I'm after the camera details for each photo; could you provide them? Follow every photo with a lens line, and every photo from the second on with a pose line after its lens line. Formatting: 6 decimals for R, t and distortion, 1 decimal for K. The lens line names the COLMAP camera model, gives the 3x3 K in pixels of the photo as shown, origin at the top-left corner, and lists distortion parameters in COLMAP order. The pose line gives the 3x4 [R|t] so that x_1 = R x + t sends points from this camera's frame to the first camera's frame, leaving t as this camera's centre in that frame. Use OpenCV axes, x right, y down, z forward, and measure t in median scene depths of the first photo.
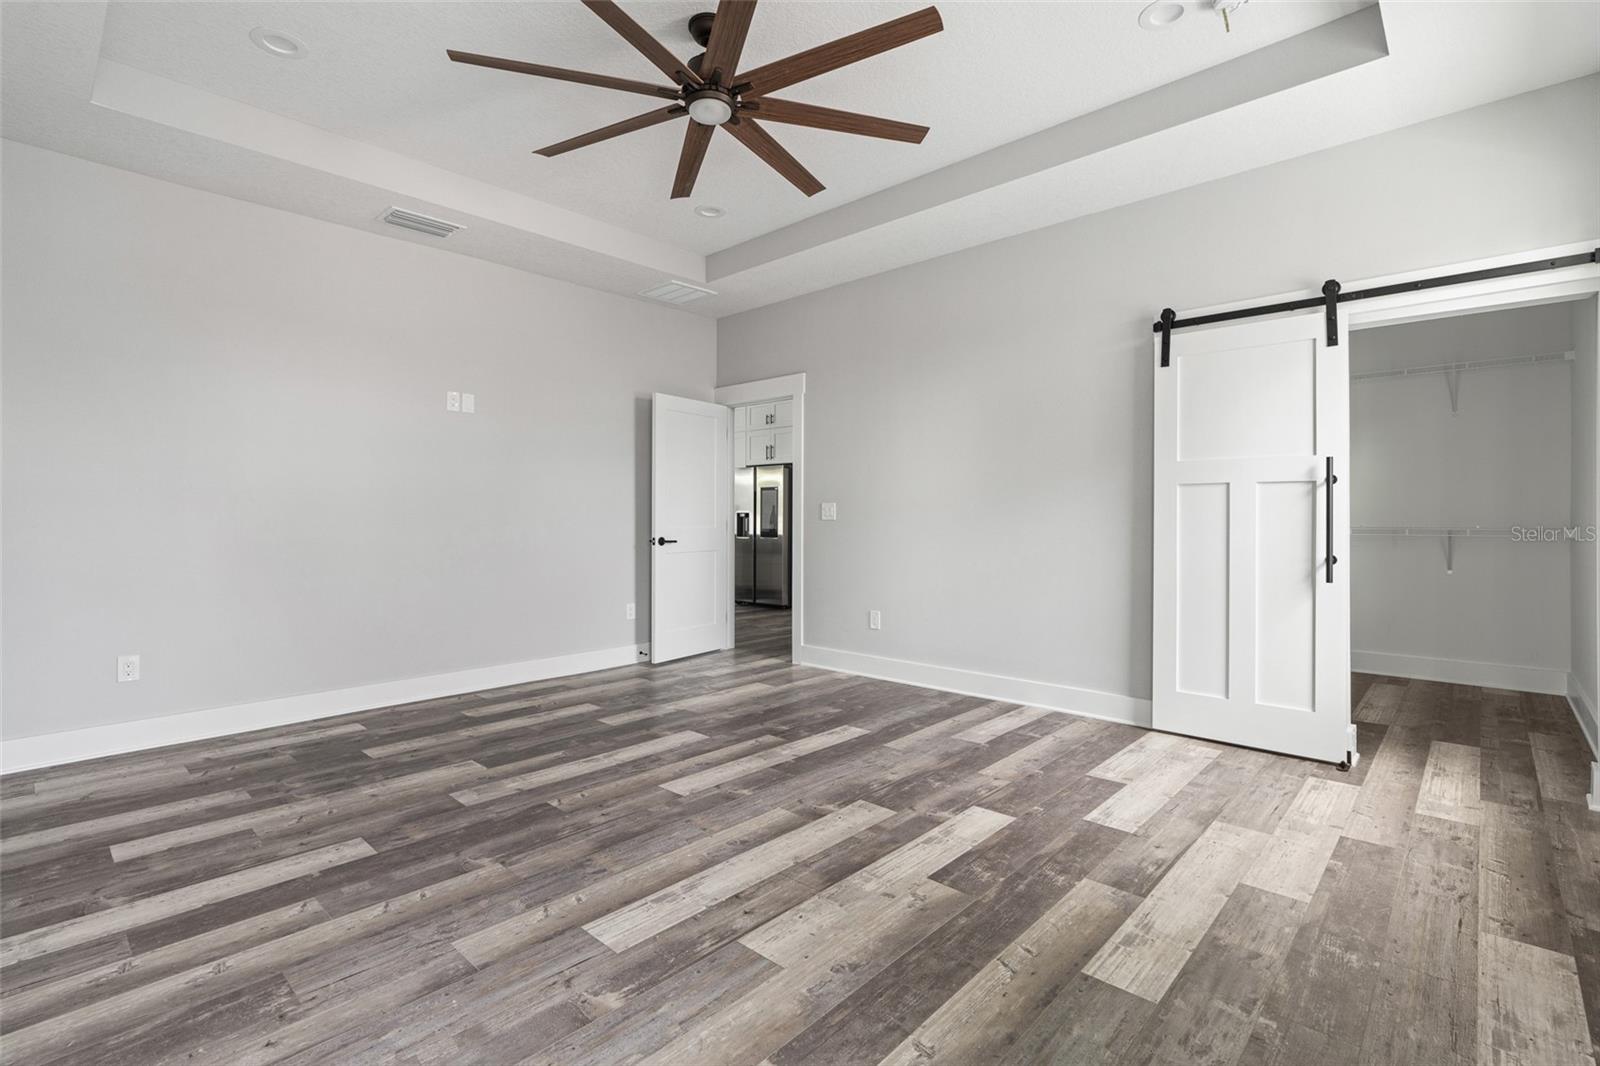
lens RADIAL K [[738.4, 0, 806.3], [0, 738.4, 526.4], [0, 0, 1]] dist [-0.004555, 0.002347]
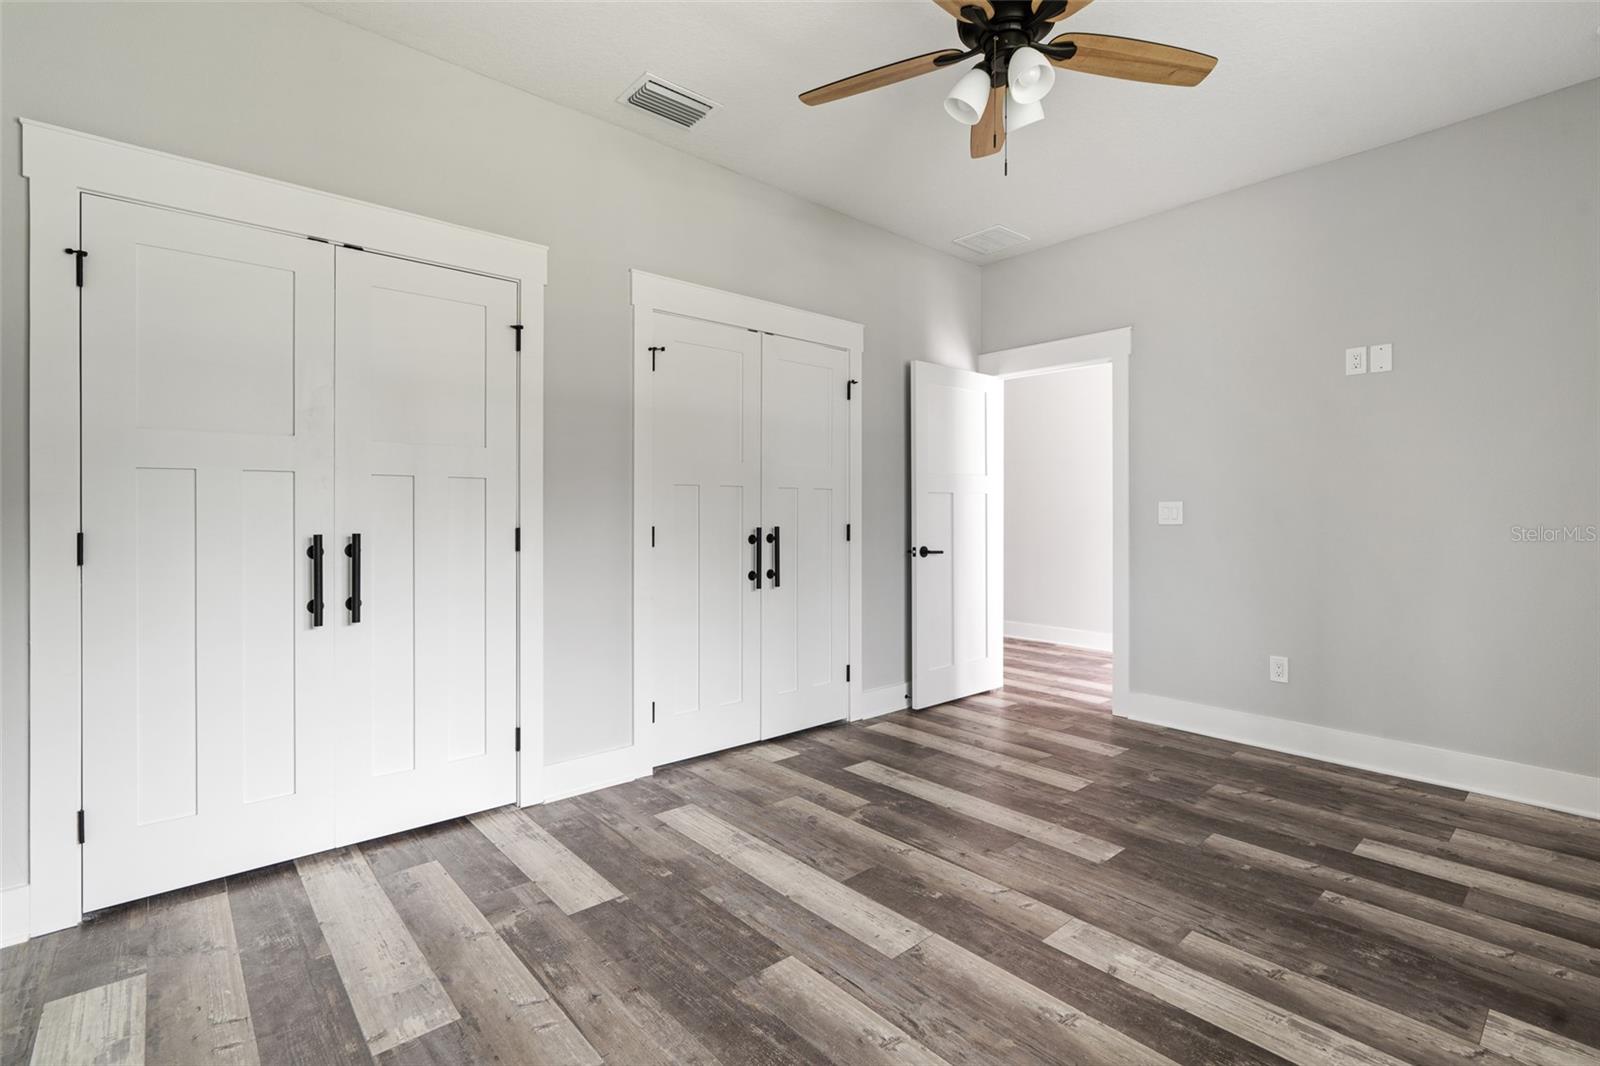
lens RADIAL K [[738.4, 0, 809.0], [0, 738.4, 520.9], [0, 0, 1]] dist [-0.004555, 0.002347]
pose [[-0.096455, 0.010038, -0.995287, 0.612570], [-0.005802, 0.999926, 0.010647, -0.020994], [0.995320, 0.006801, -0.096389, 0.959087]]
